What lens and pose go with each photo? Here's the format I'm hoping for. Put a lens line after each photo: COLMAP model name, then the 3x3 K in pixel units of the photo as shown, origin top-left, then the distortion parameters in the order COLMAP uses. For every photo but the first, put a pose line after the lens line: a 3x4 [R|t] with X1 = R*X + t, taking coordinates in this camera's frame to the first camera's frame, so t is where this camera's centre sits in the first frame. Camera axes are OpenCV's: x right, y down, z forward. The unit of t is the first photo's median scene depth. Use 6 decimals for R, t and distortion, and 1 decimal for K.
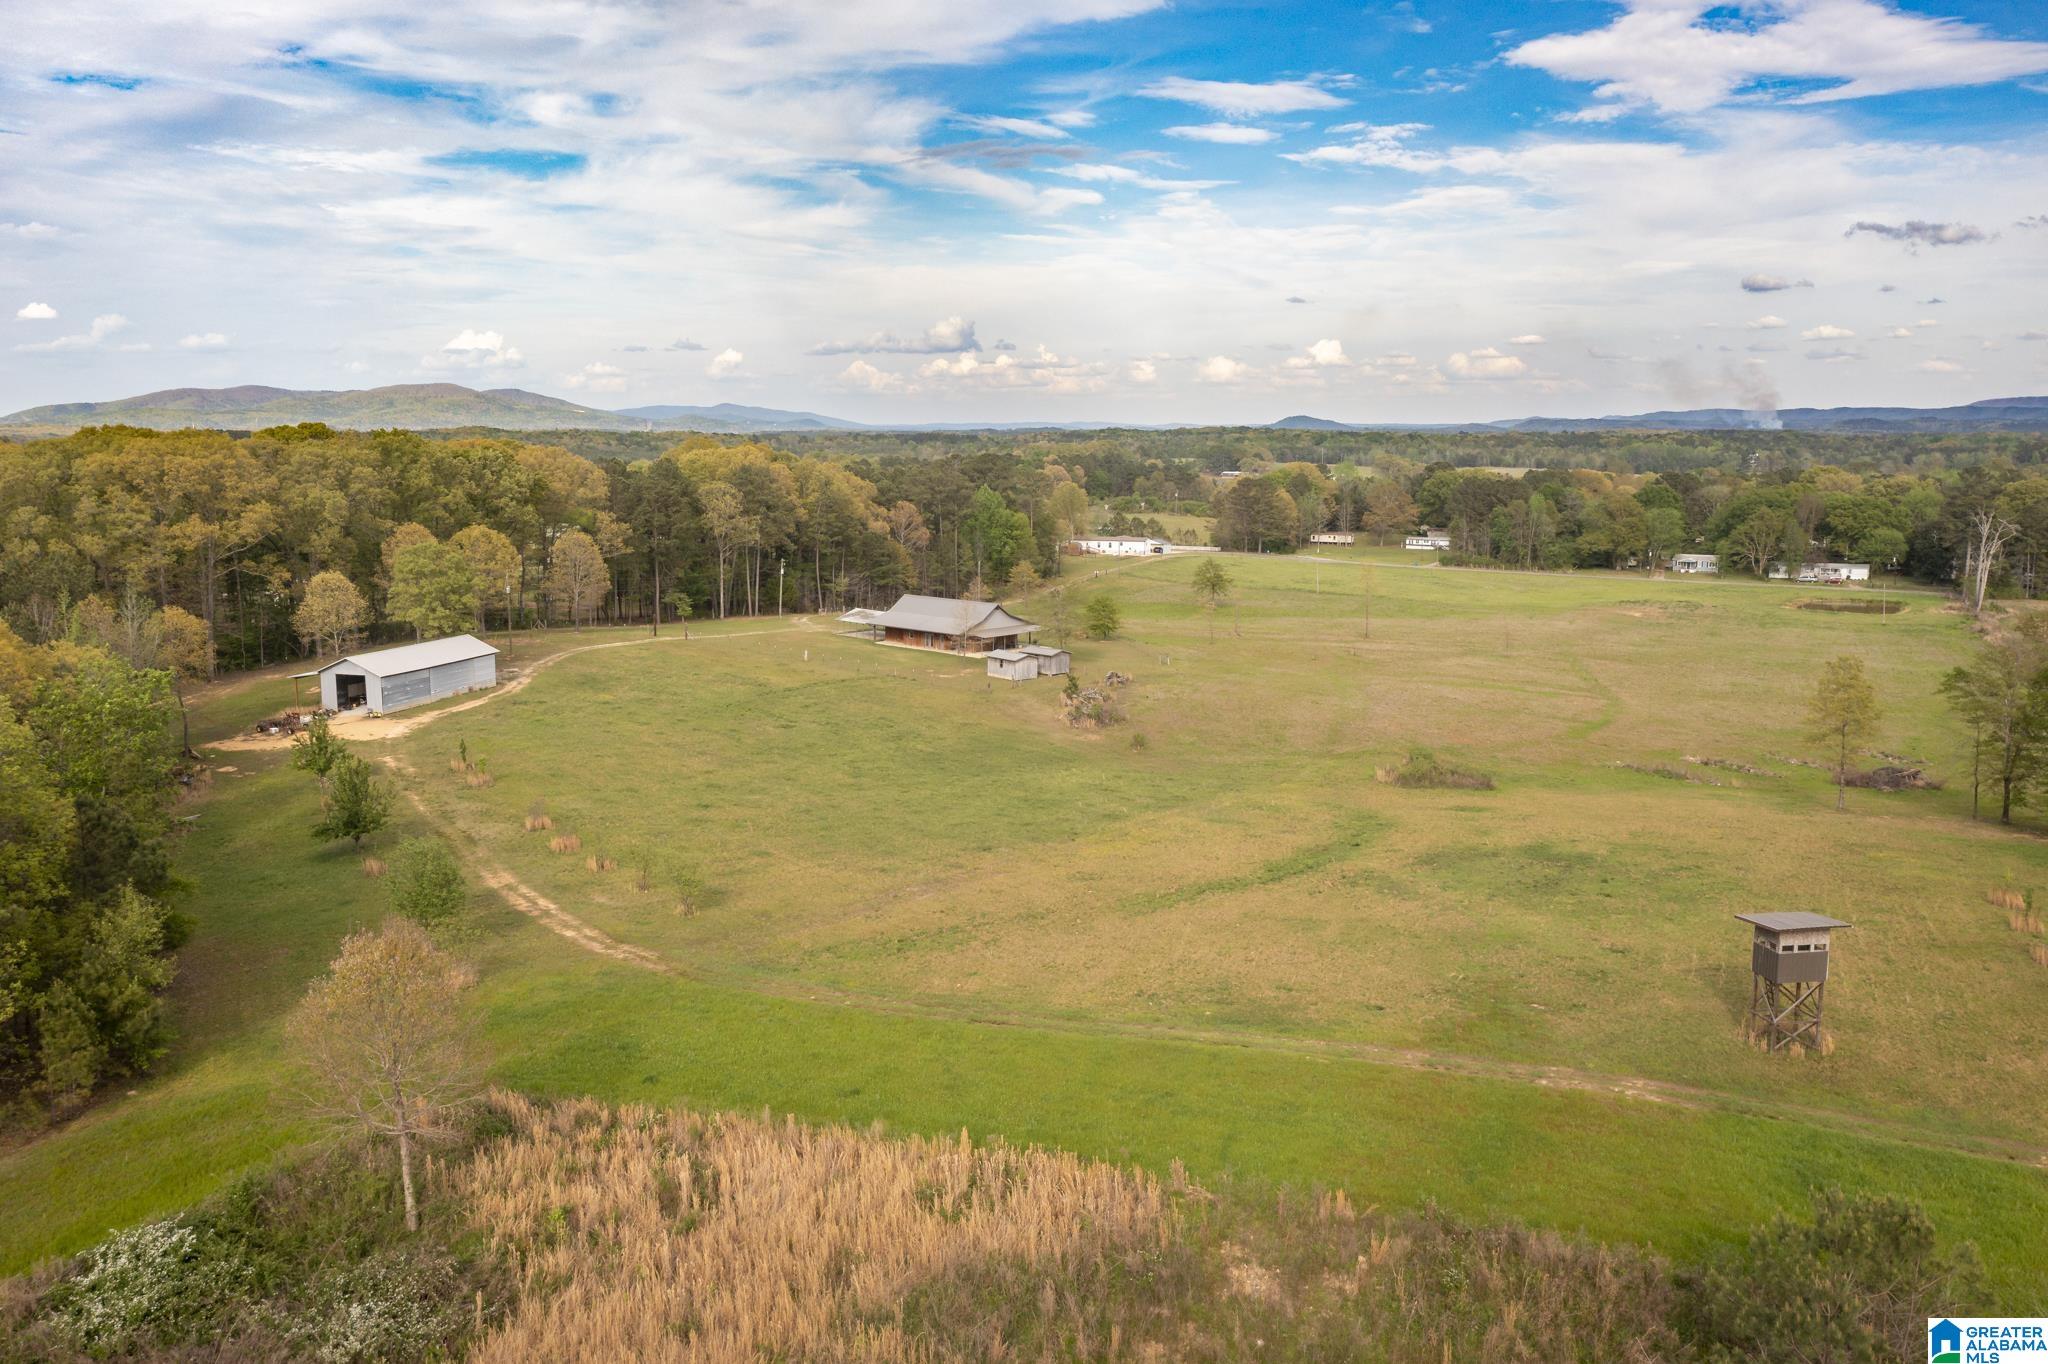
lens RADIAL K [[1587.9, 0, 1018.8], [0, 1587.9, 514.4], [0, 0, 1]] dist [-0.018245, 0.002491]
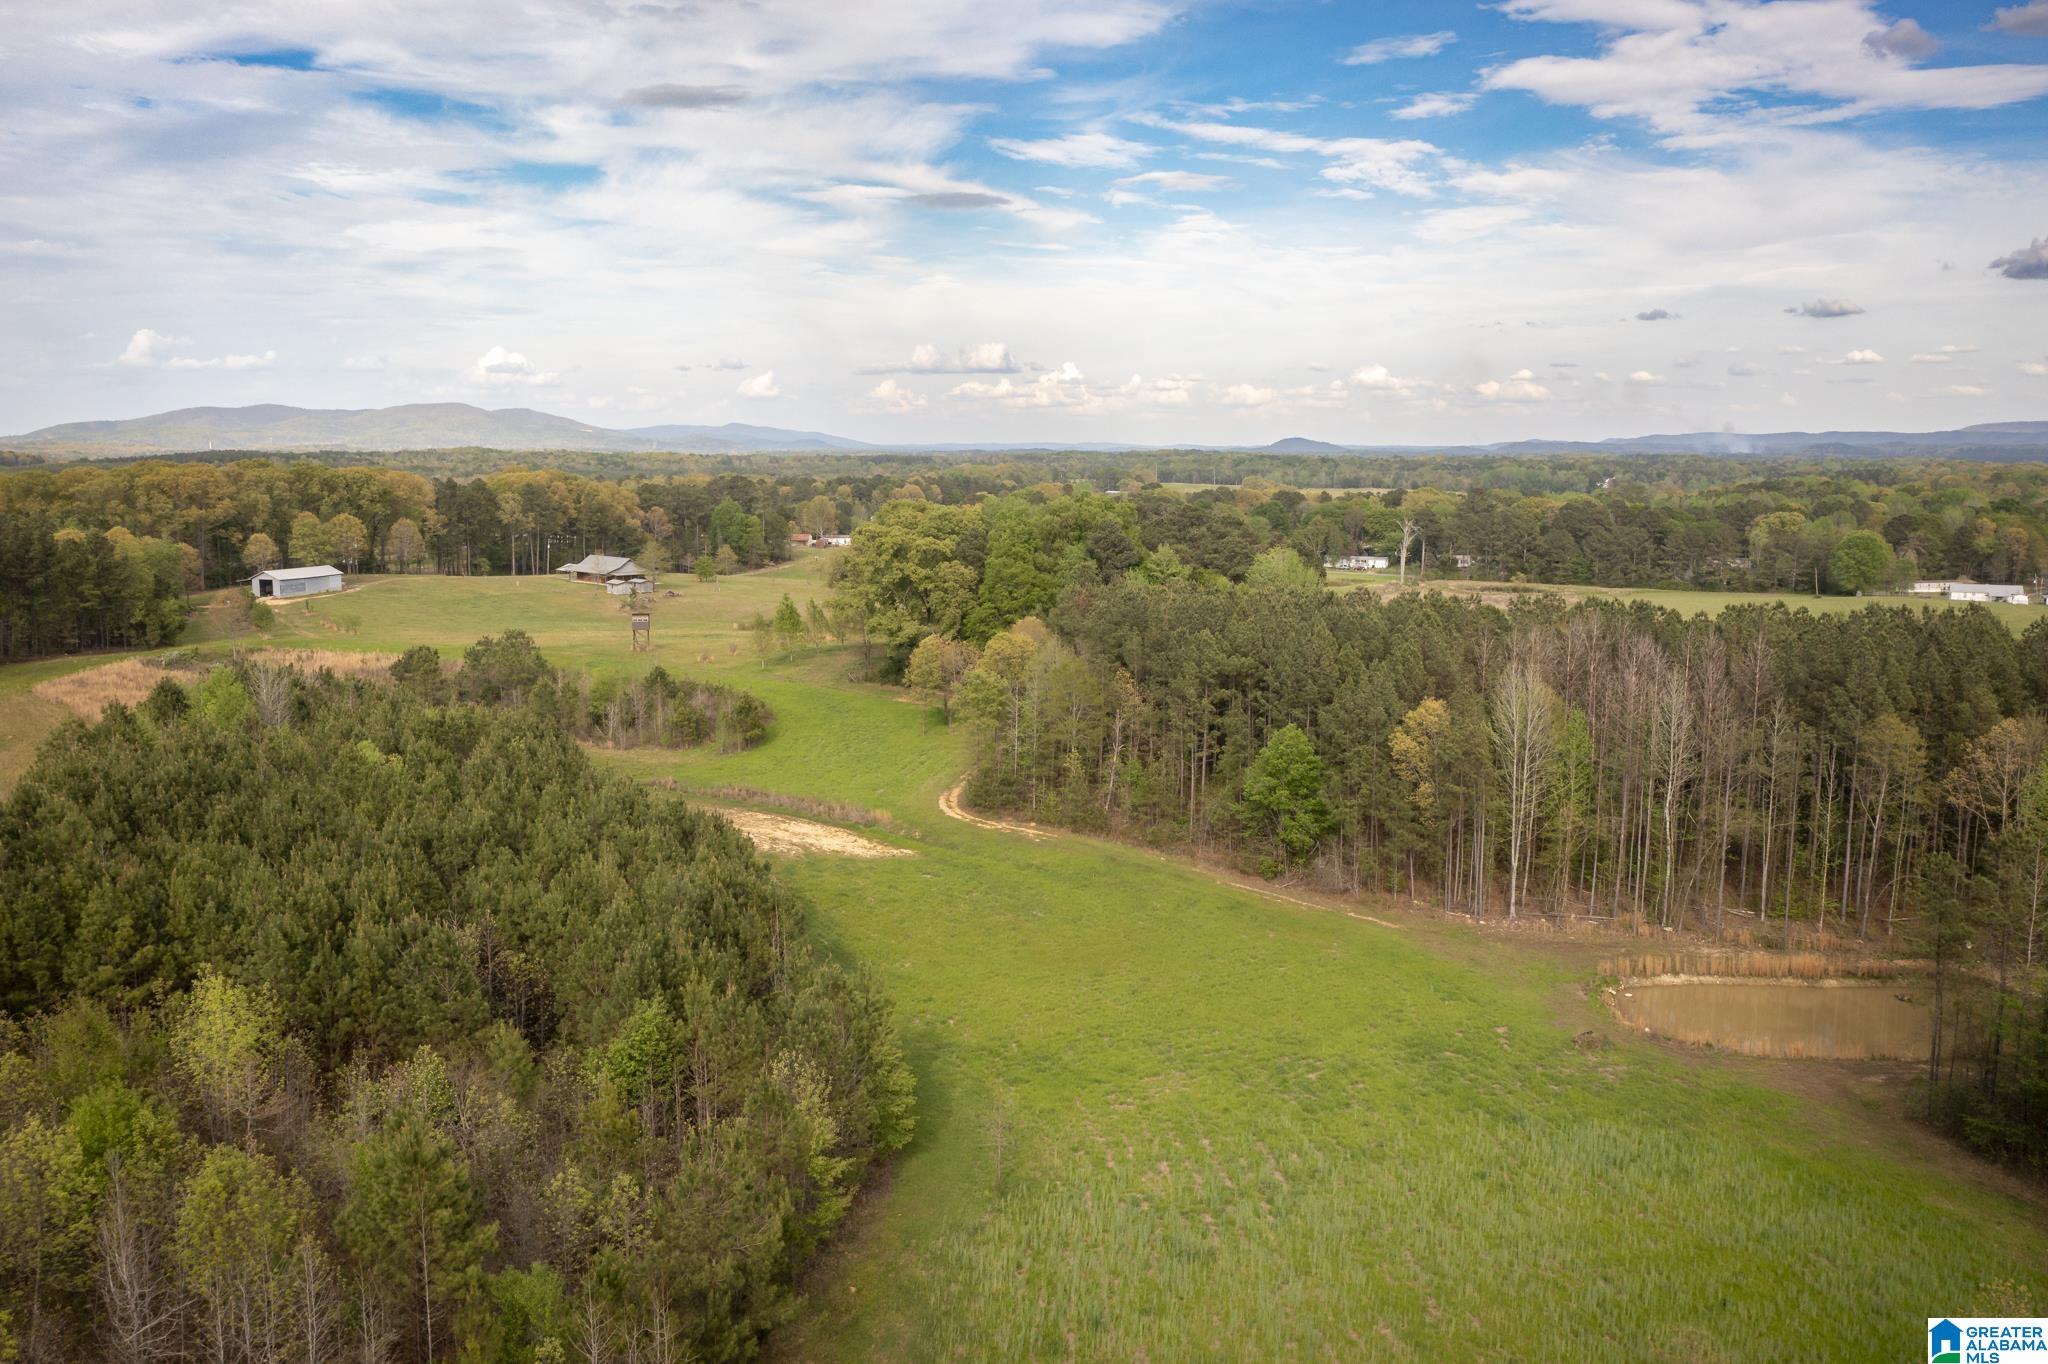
lens RADIAL K [[1587.9, 0, 1016.0], [0, 1587.9, 645.8], [0, 0, 1]] dist [-0.018245, 0.002491]
pose [[0.999896, 0.005565, -0.013295, 0.213421], [-0.004621, 0.997536, 0.070010, 0.012443], [0.013652, -0.069941, 0.997458, -0.388084]]
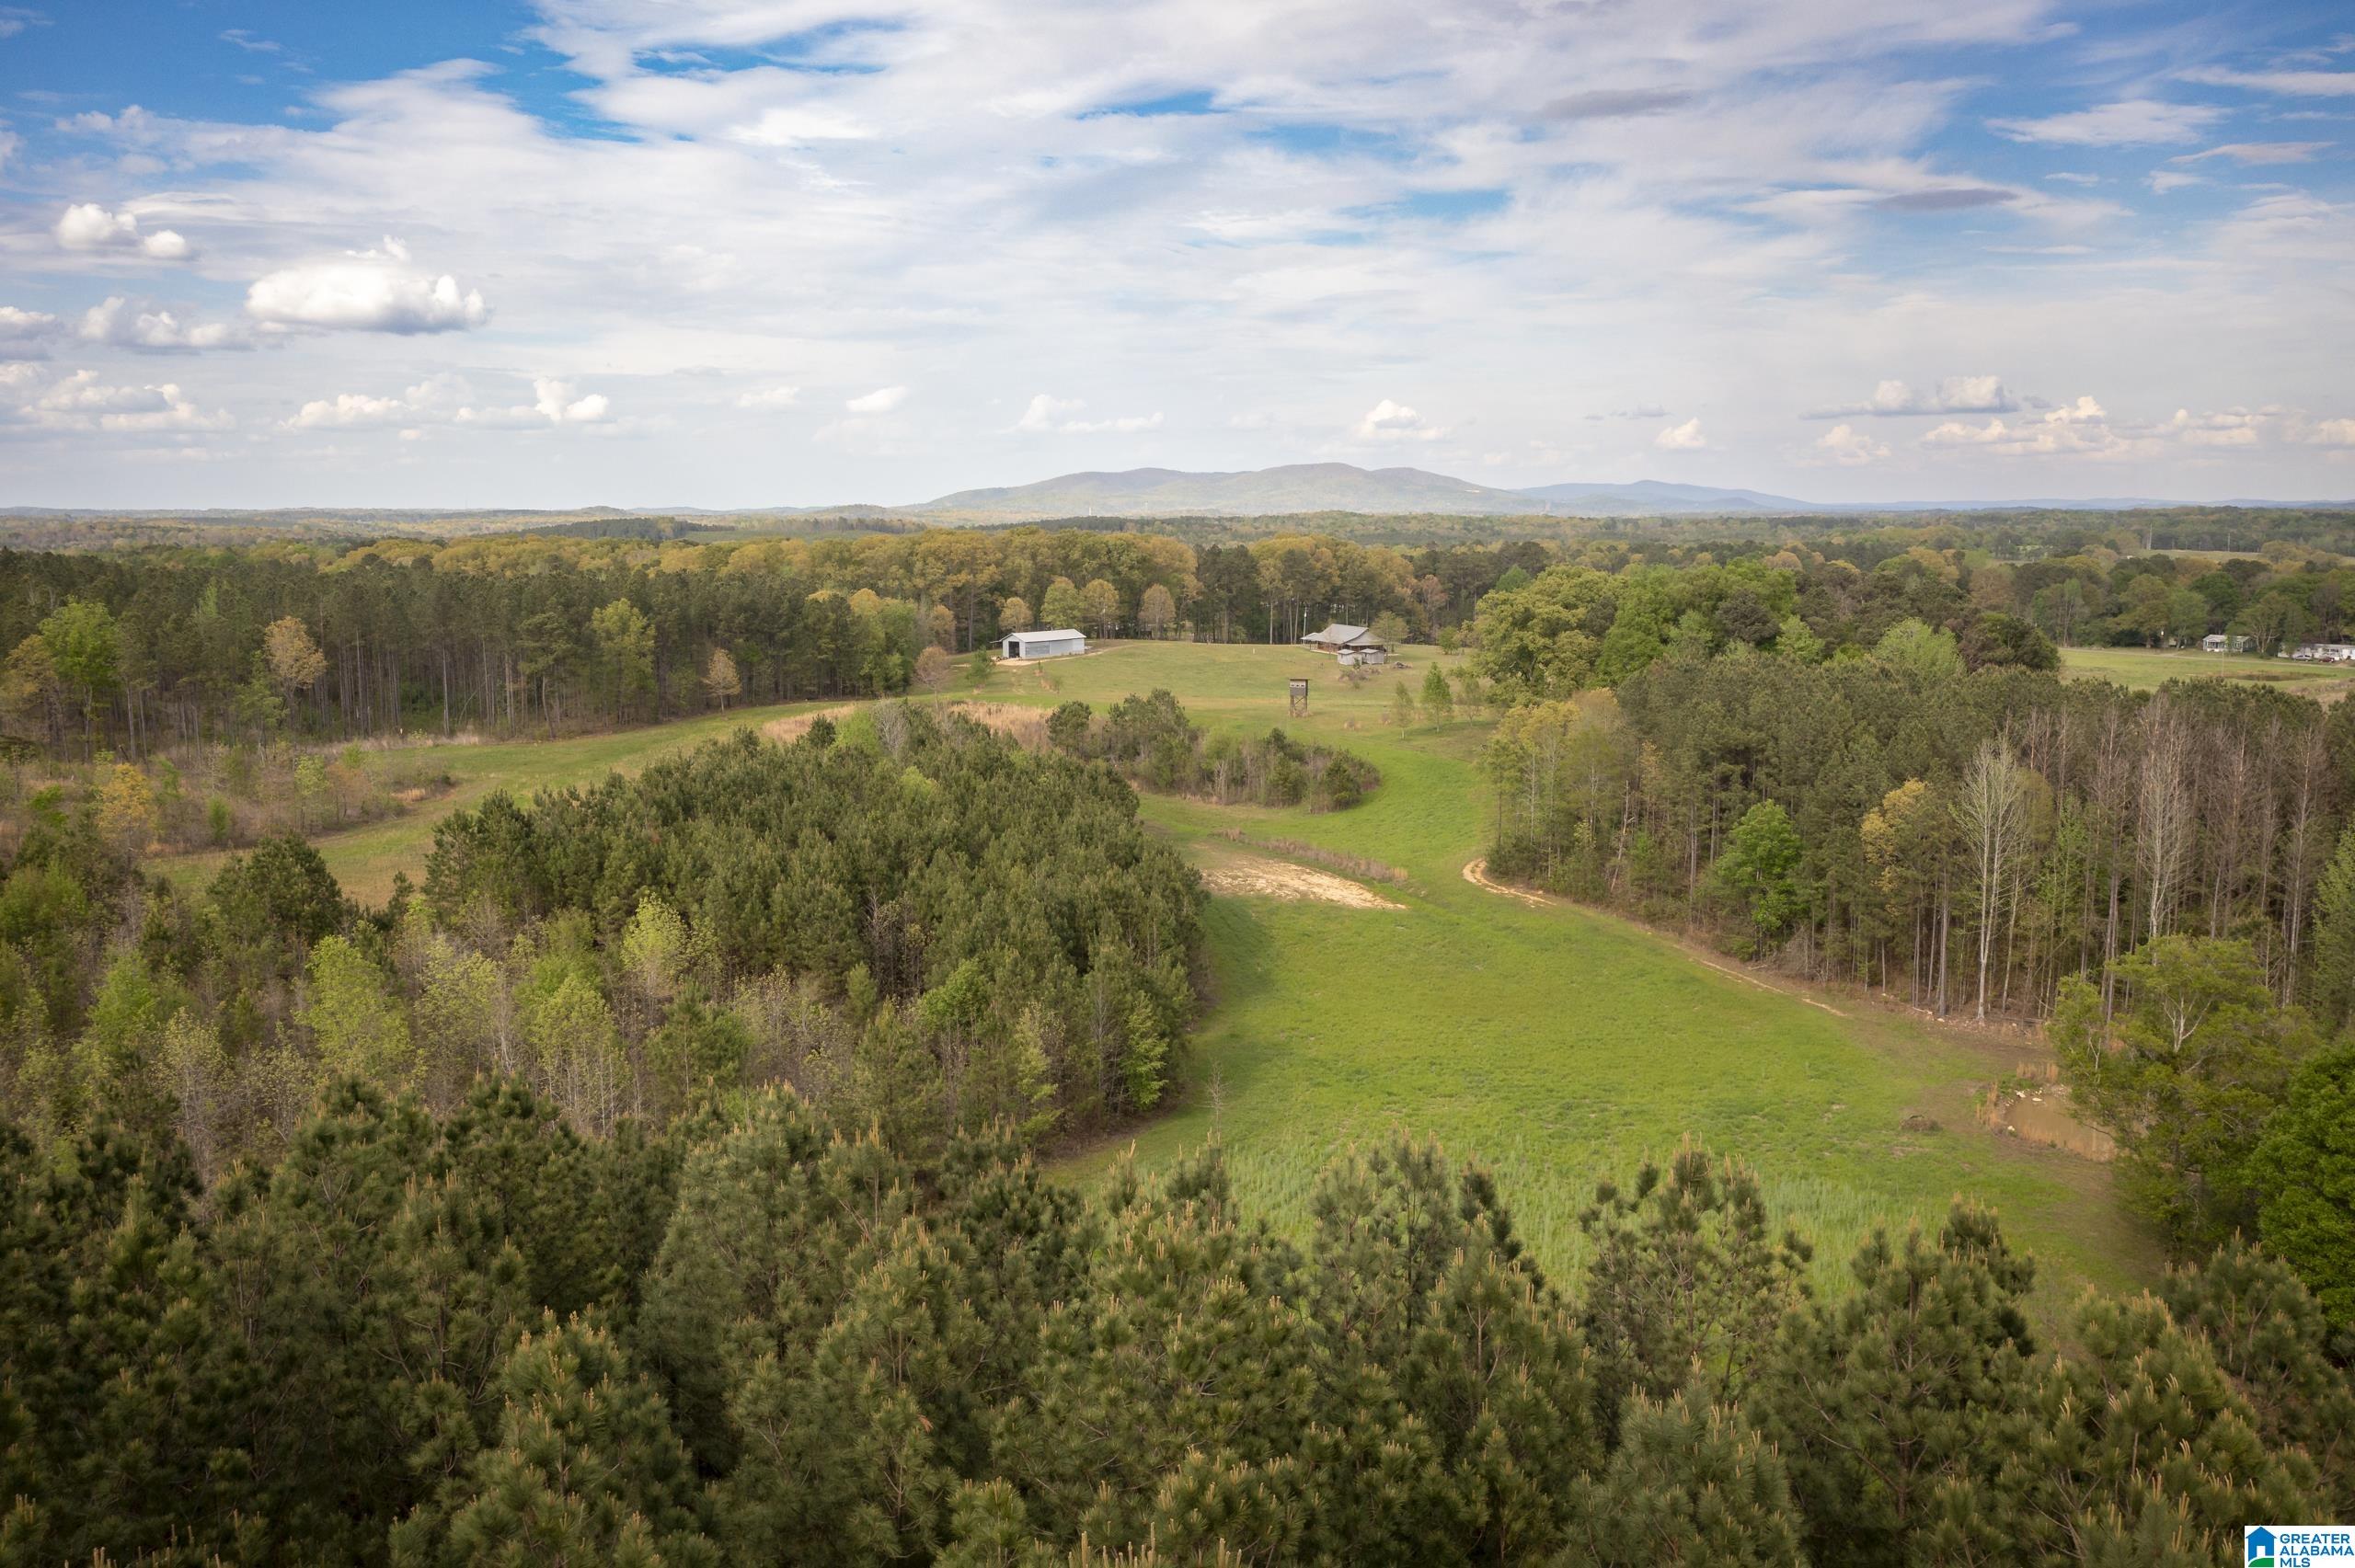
lens RADIAL K [[1825.7, 0, 1184.7], [0, 1825.7, 763.6], [0, 0, 1]] dist [-0.018245, 0.002491]
pose [[0.906333, 0.051772, -0.419381, 0.306752], [-0.015919, 0.995945, 0.088545, 0.013959], [0.422264, -0.073575, 0.903482, -0.432645]]
